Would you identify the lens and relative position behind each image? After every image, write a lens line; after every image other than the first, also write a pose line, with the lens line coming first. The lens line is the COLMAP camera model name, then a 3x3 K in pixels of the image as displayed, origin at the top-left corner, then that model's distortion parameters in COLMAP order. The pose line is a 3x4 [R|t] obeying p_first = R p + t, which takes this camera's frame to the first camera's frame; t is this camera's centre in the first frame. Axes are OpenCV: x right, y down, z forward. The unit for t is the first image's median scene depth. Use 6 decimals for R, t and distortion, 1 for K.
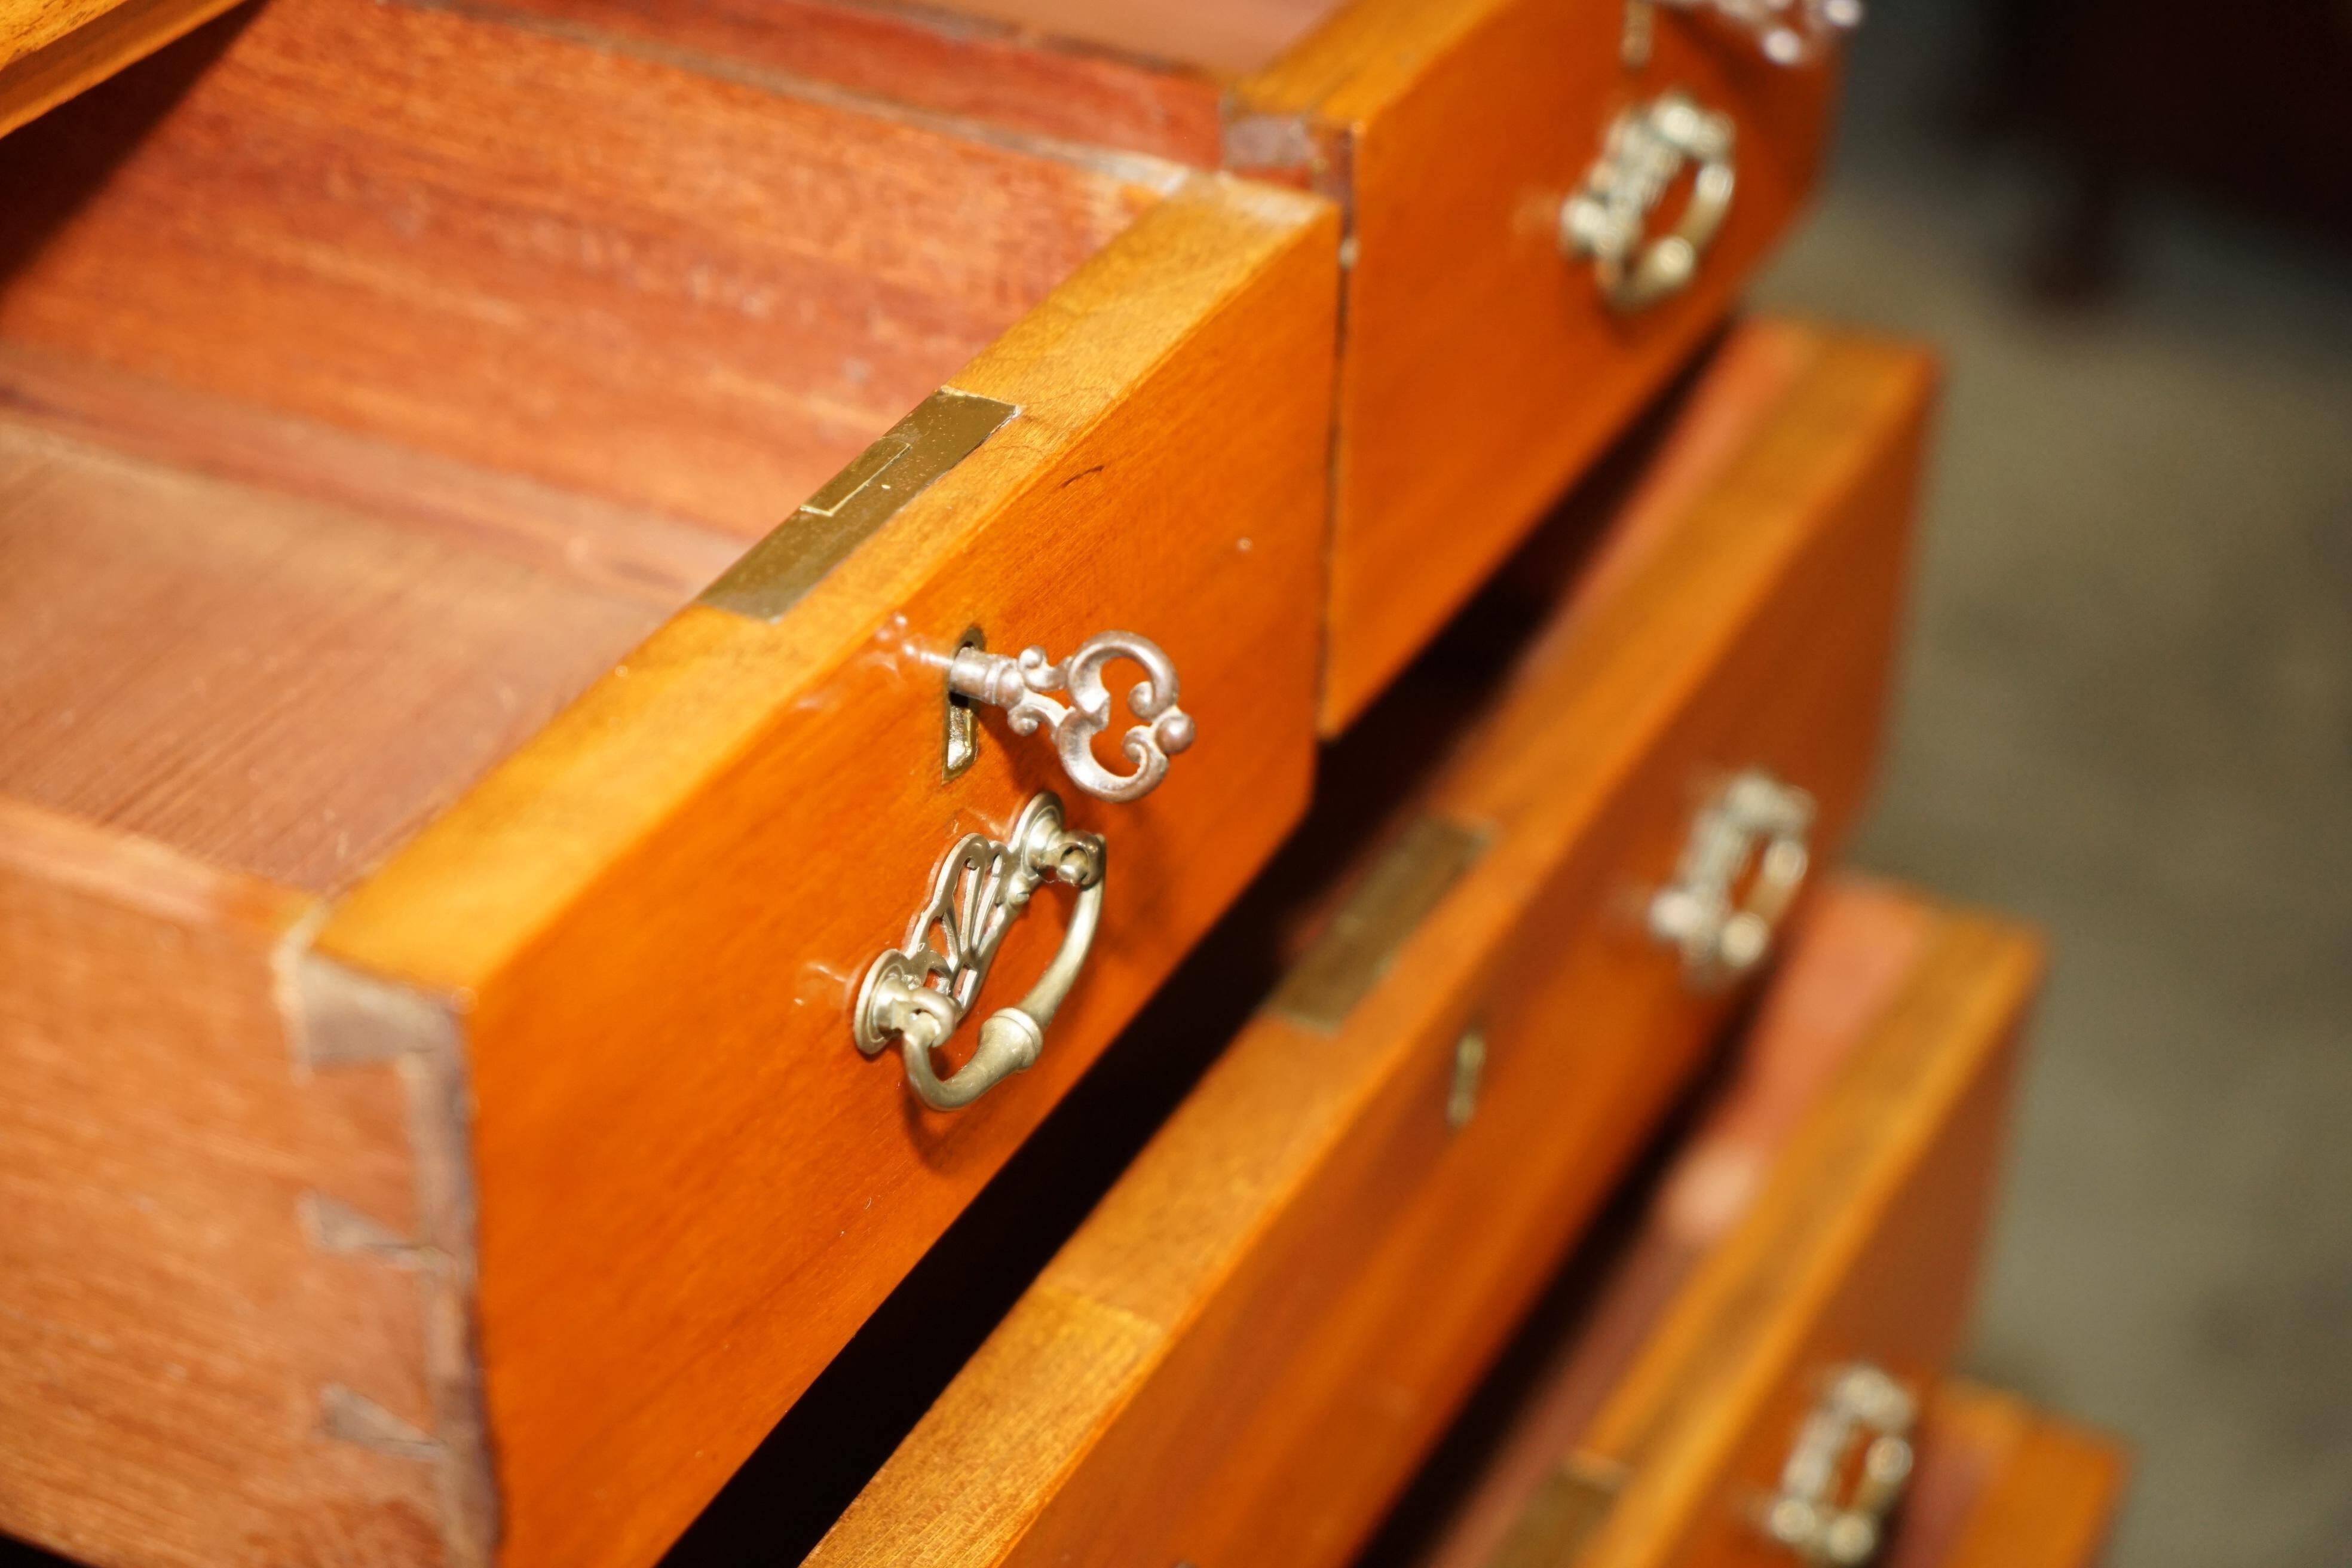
lens RADIAL K [[4643.8, 0, 1112.8], [0, 4643.8, 784.0], [0, 0, 1]] dist [-0.024253, 0.225957]
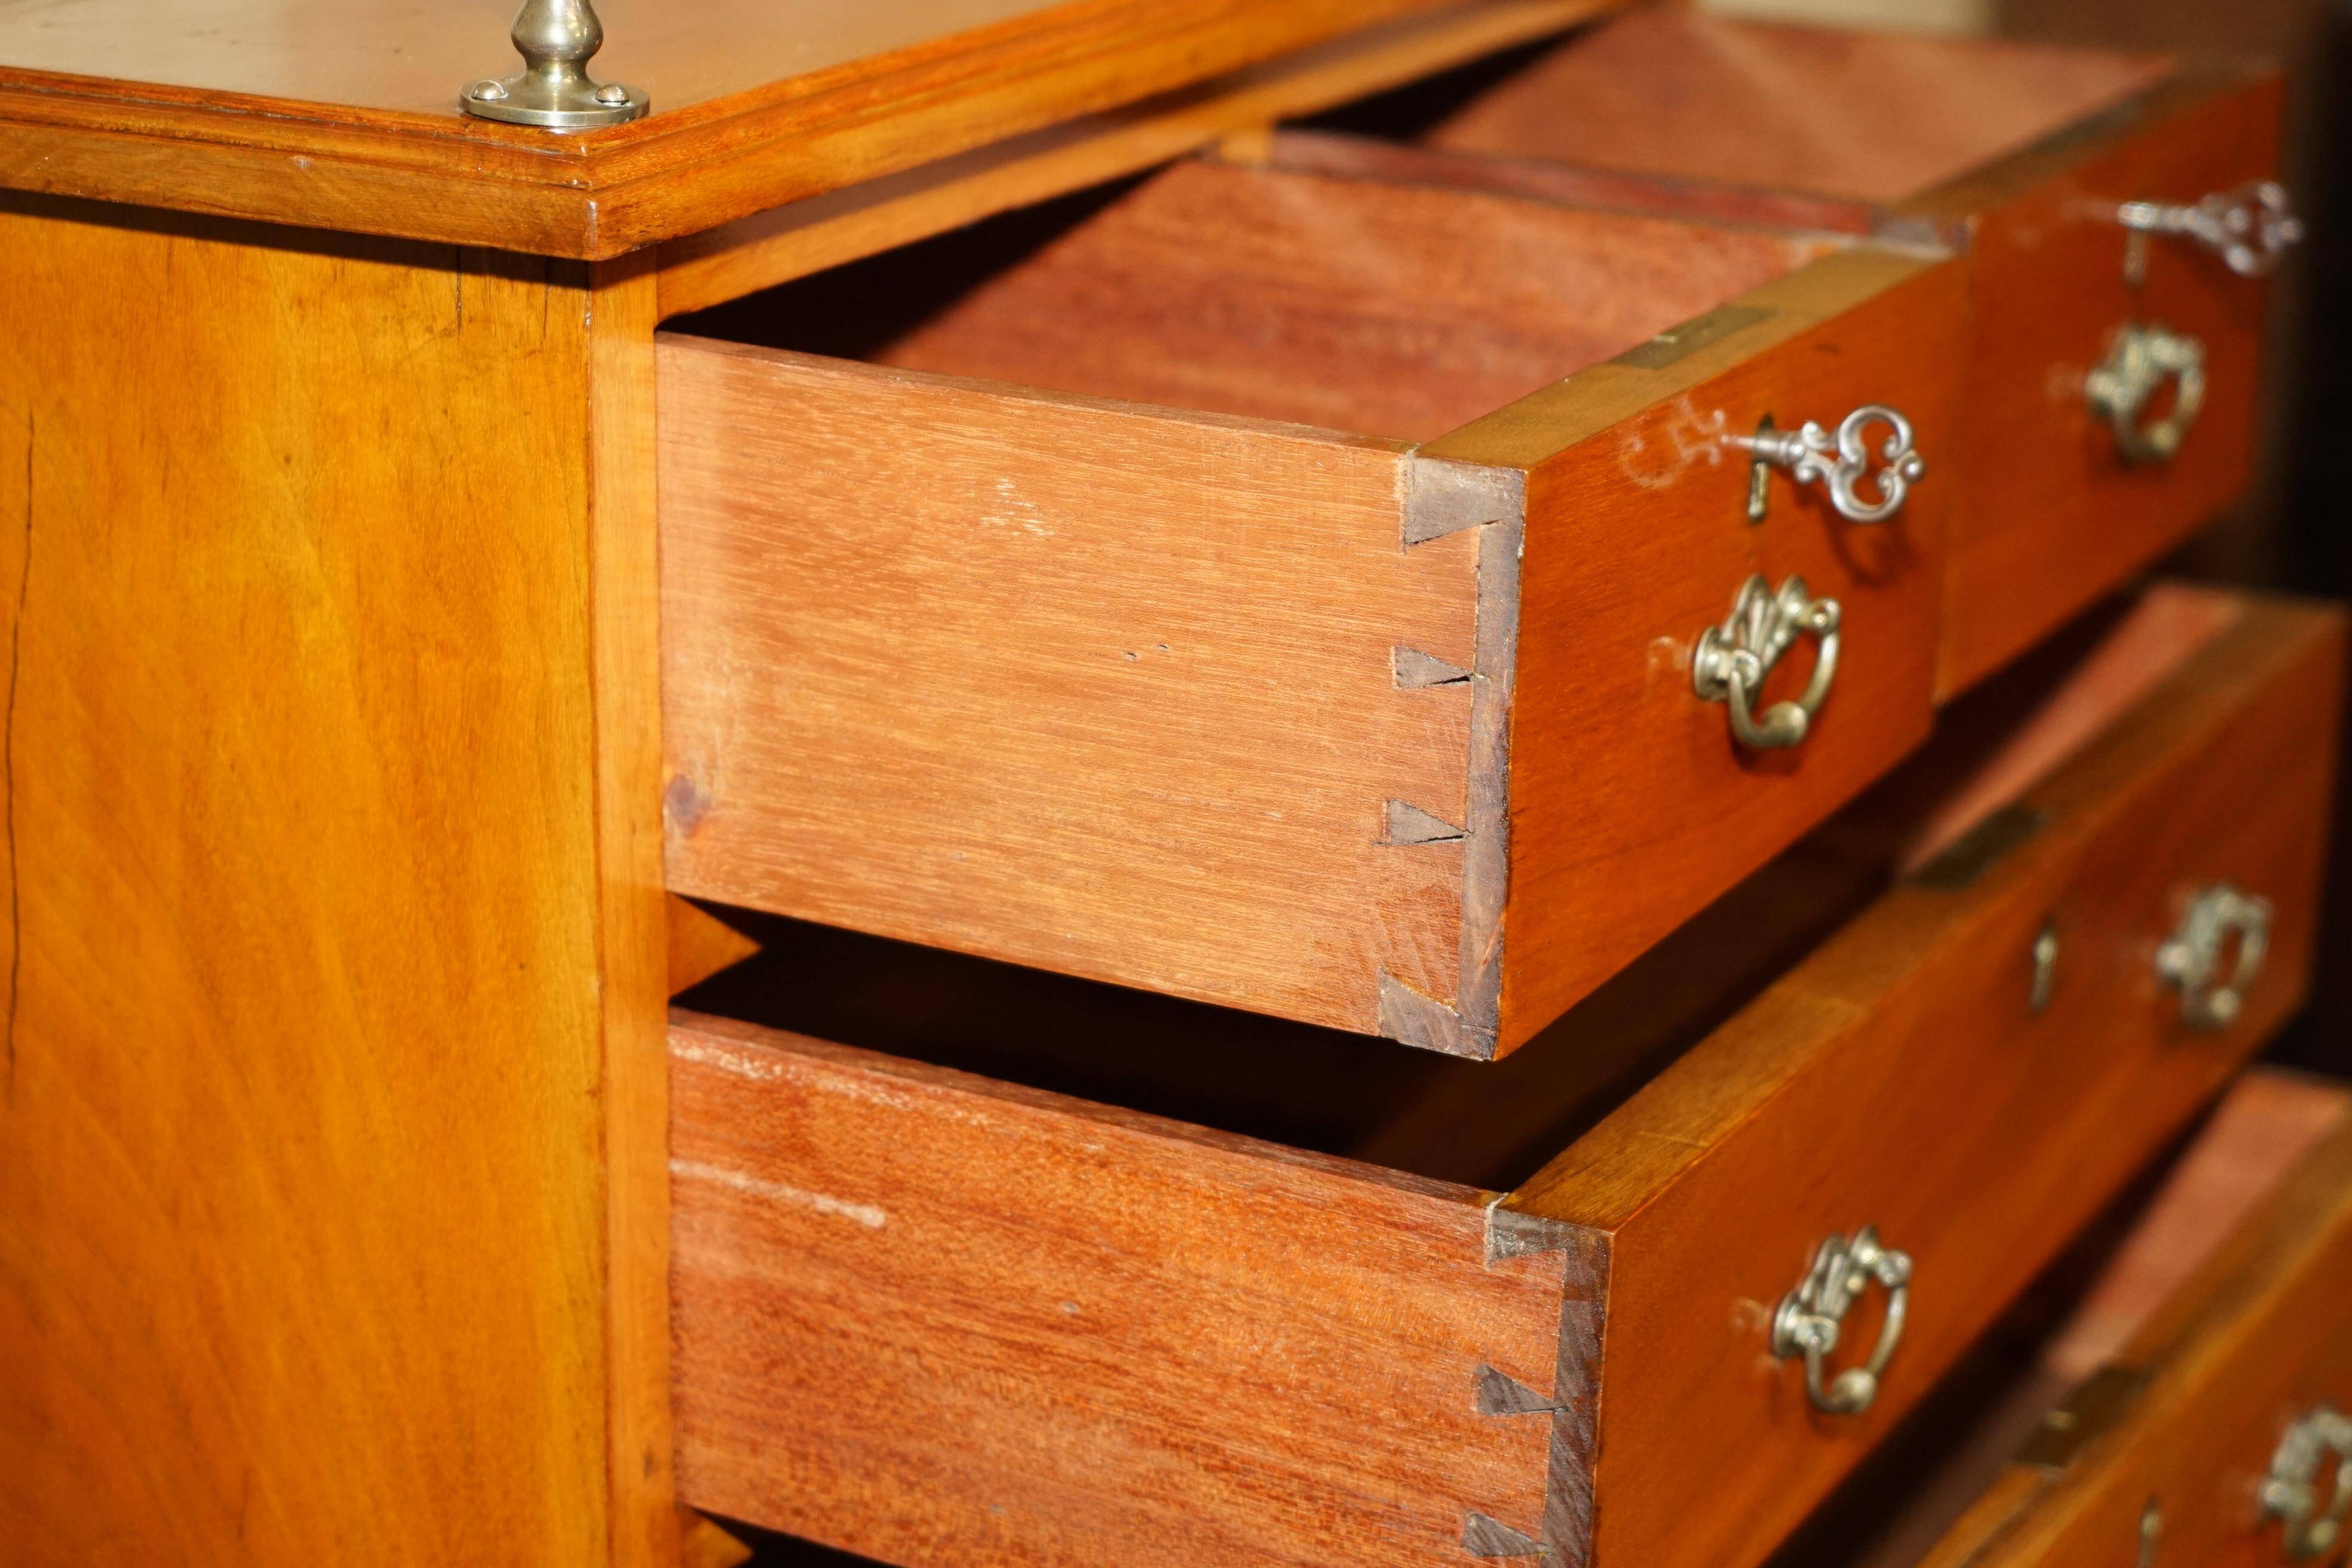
lens RADIAL K [[4643.8, 0, 1112.8], [0, 4643.8, 784.0], [0, 0, 1]] dist [-0.024253, 0.225957]
pose [[0.998906, 0.002072, -0.046711, -0.167247], [-0.012818, 0.972881, -0.230952, 0.418284], [0.044966, 0.231298, 0.971843, -0.409204]]
